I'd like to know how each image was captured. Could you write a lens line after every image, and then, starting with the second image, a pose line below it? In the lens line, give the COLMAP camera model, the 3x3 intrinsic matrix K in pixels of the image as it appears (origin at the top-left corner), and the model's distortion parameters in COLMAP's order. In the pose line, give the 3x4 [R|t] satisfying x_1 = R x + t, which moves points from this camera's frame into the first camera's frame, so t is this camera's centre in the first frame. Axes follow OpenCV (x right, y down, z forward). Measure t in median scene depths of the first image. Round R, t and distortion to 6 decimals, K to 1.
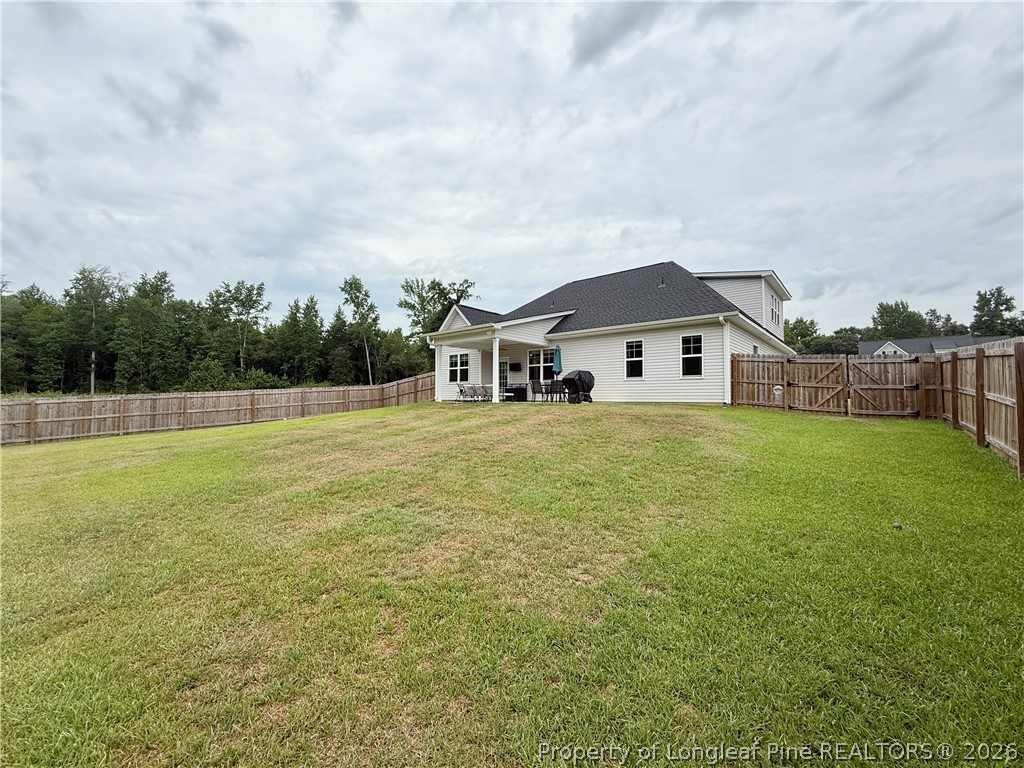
lens RADIAL K [[408.5, 0, 514.0], [0, 408.5, 385.3], [0, 0, 1]] dist [0.007157, 0.000269]
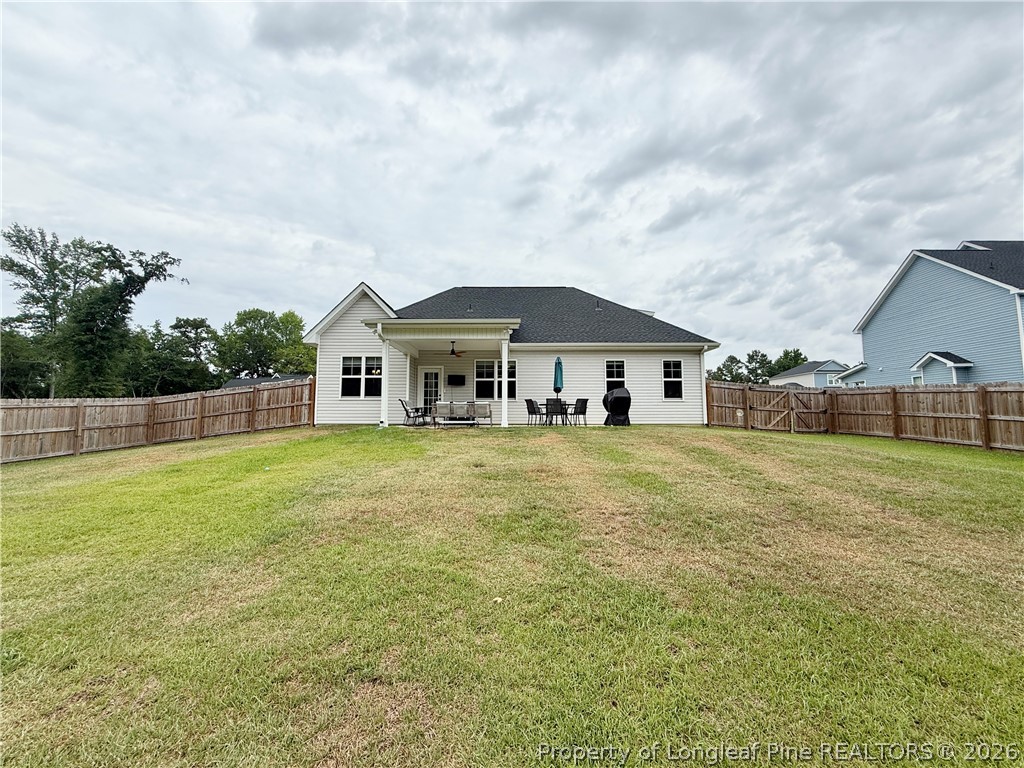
lens RADIAL K [[408.5, 0, 483.8], [0, 408.5, 397.5], [0, 0, 1]] dist [0.007157, 0.000269]
pose [[0.771020, 0.032547, 0.635978, -0.110328], [-0.017545, 0.999400, -0.029875, 0.002572], [-0.636569, 0.011876, 0.771128, 0.089515]]
